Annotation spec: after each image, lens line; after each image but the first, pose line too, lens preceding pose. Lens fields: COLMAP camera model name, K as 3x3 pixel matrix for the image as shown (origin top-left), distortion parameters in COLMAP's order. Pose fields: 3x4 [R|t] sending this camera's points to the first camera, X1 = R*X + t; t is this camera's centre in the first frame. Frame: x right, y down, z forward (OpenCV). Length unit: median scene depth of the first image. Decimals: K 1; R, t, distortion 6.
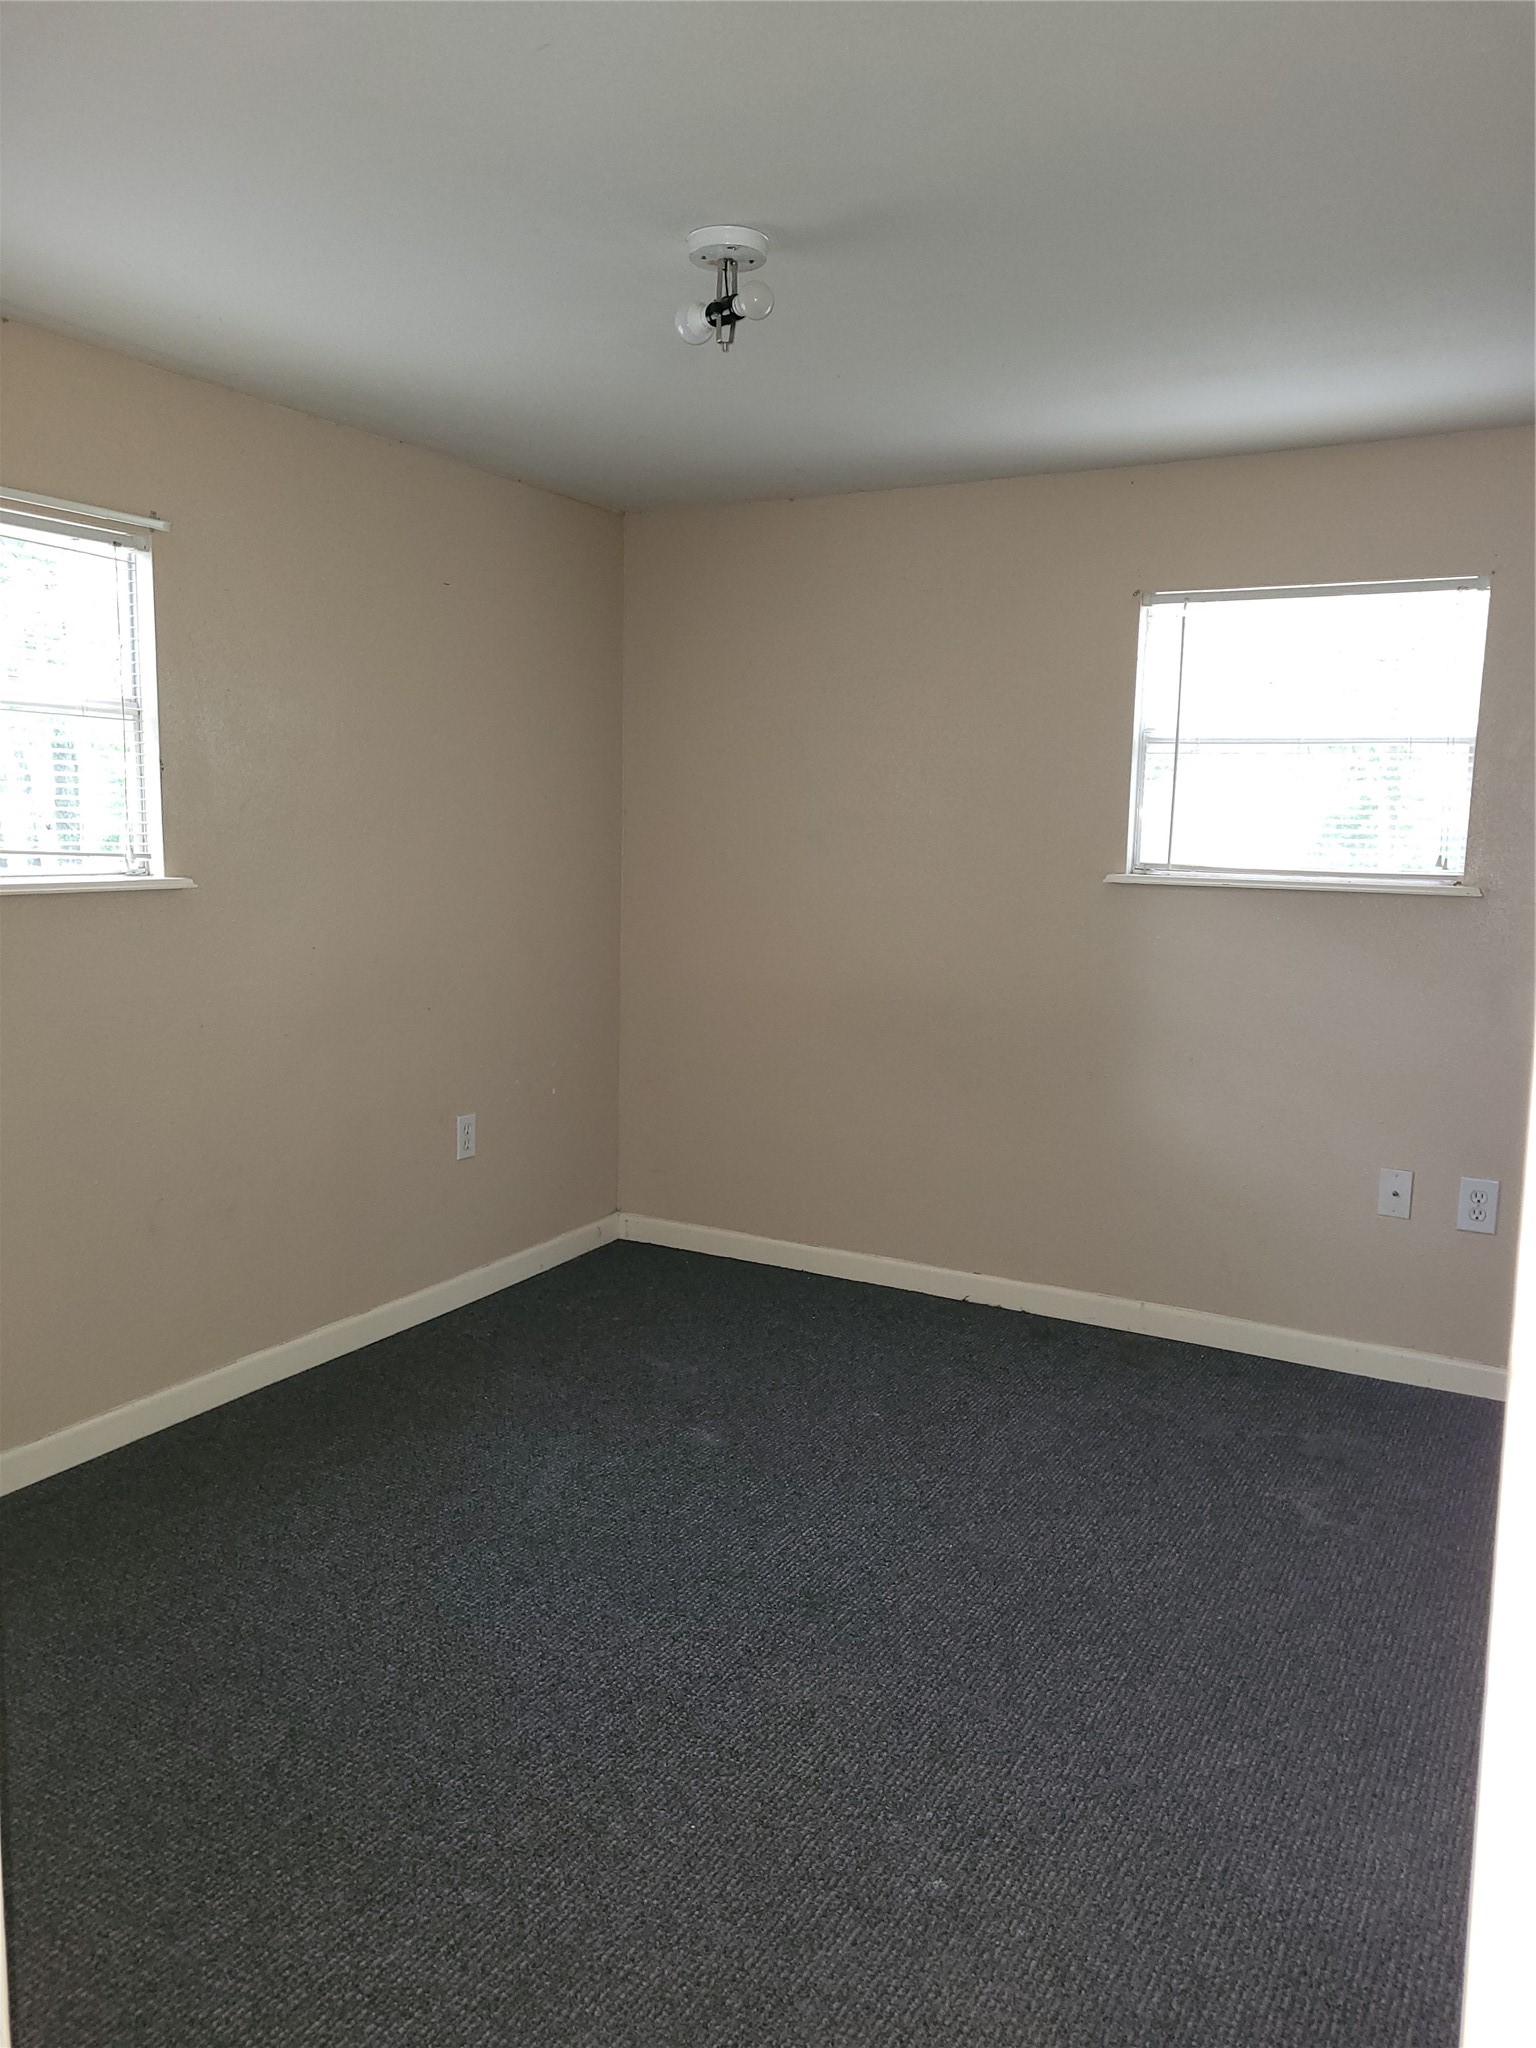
lens RADIAL K [[1535.9, 0, 767.5], [0, 1535.9, 1034.9], [0, 0, 1]] dist [0.058381, -0.044551]
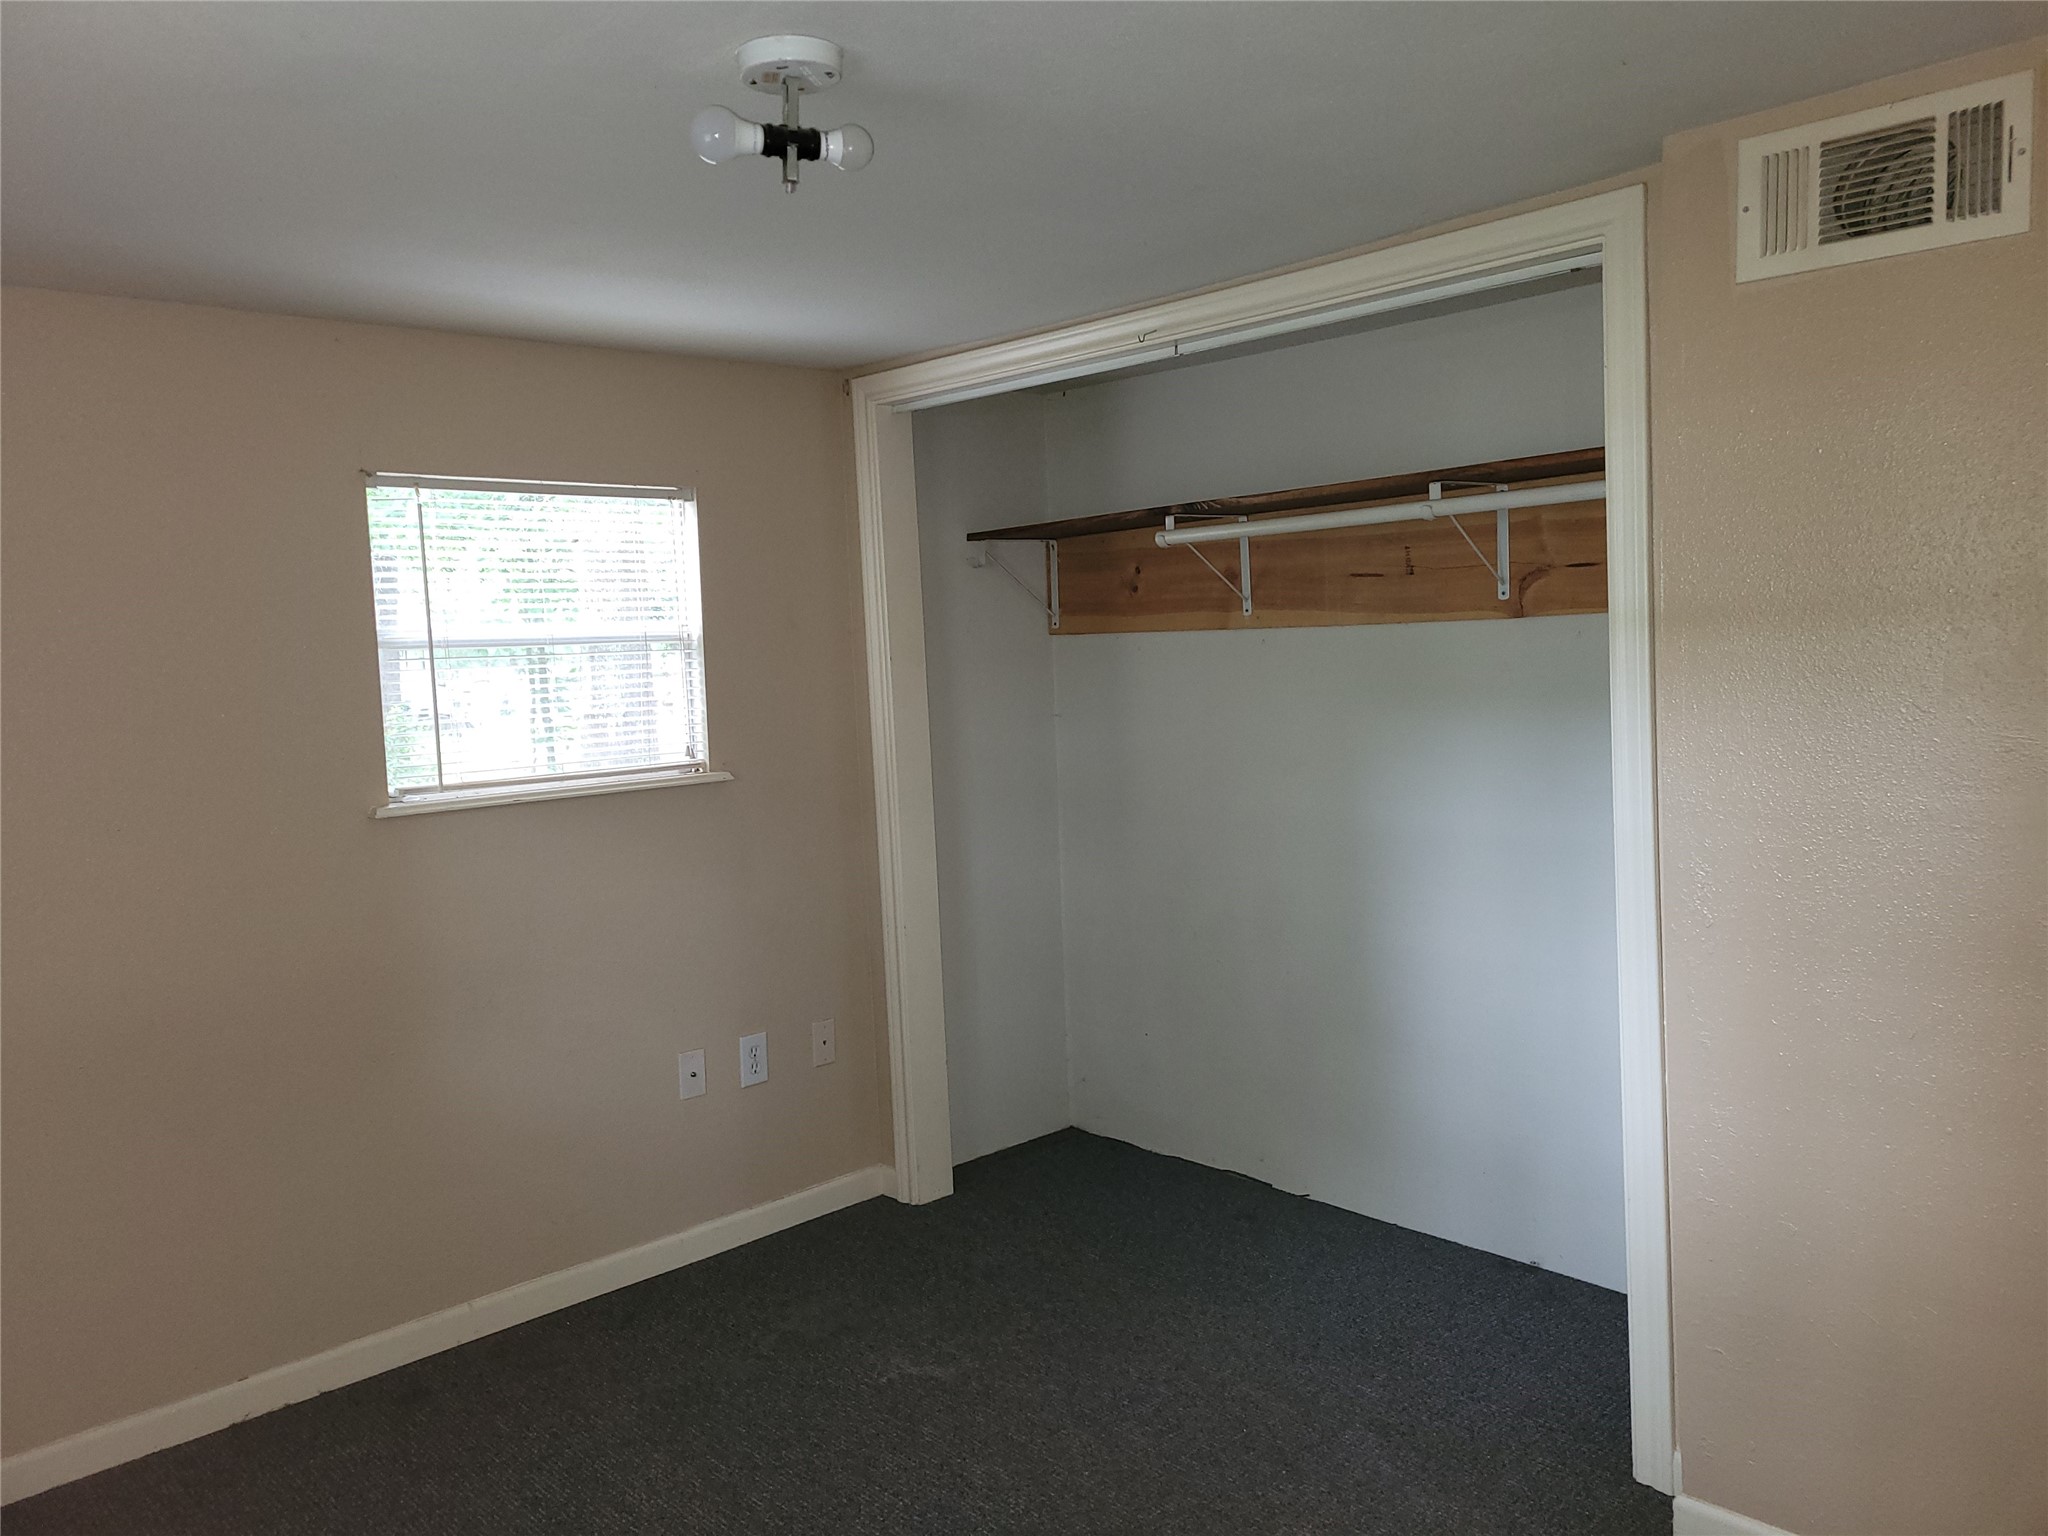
lens RADIAL K [[1535.9, 0, 1022.4], [0, 1535.9, 758.3], [0, 0, 1]] dist [0.058381, -0.044551]
pose [[0.316140, -0.108295, 0.942511, -0.462019], [0.184579, 0.981501, 0.050862, -0.113592], [-0.930584, 0.157888, 0.330281, 0.426384]]
